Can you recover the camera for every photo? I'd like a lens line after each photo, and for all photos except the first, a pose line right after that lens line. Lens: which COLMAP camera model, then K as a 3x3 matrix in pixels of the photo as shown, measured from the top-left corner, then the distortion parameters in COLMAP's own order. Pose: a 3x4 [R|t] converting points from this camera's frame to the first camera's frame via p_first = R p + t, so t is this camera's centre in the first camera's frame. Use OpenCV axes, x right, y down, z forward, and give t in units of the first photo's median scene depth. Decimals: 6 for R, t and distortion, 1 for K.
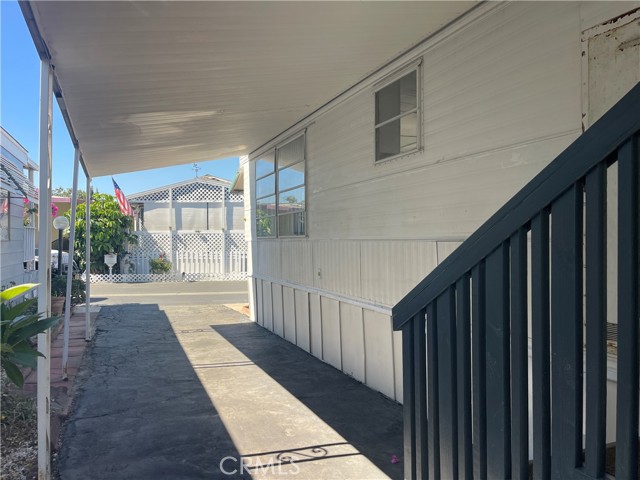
lens RADIAL K [[482.2, 0, 319.3], [0, 482.2, 241.7], [0, 0, 1]] dist [0.041409, -0.014627]
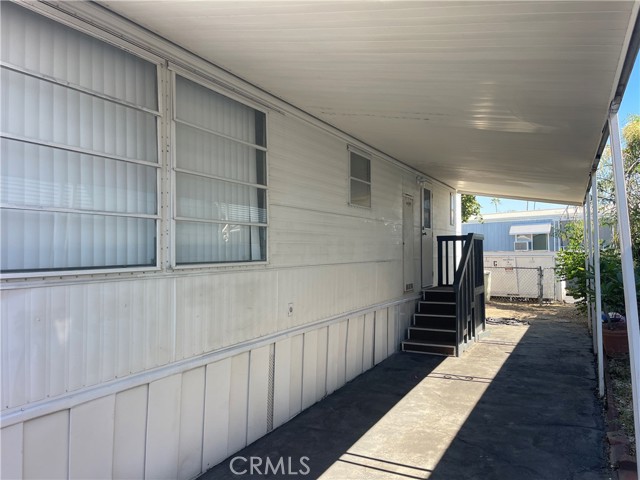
lens RADIAL K [[482.2, 0, 320.8], [0, 482.2, 238.5], [0, 0, 1]] dist [0.041409, -0.014627]
pose [[-0.642424, 0.028857, 0.765806, -0.811152], [0.015800, 0.999577, -0.024411, -0.038698], [-0.766187, -0.003583, -0.642608, 1.857085]]
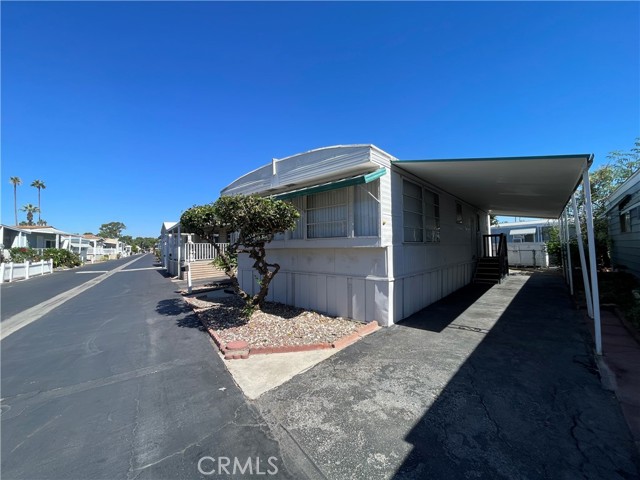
lens RADIAL K [[258.7, 0, 316.9], [0, 258.7, 237.0], [0, 0, 1]] dist [-0.004463, 0.000932]
pose [[-0.431418, 0.053949, 0.900538, -1.092952], [0.027995, 0.998530, -0.046408, -0.001034], [-0.901718, 0.005190, -0.432294, 2.651786]]
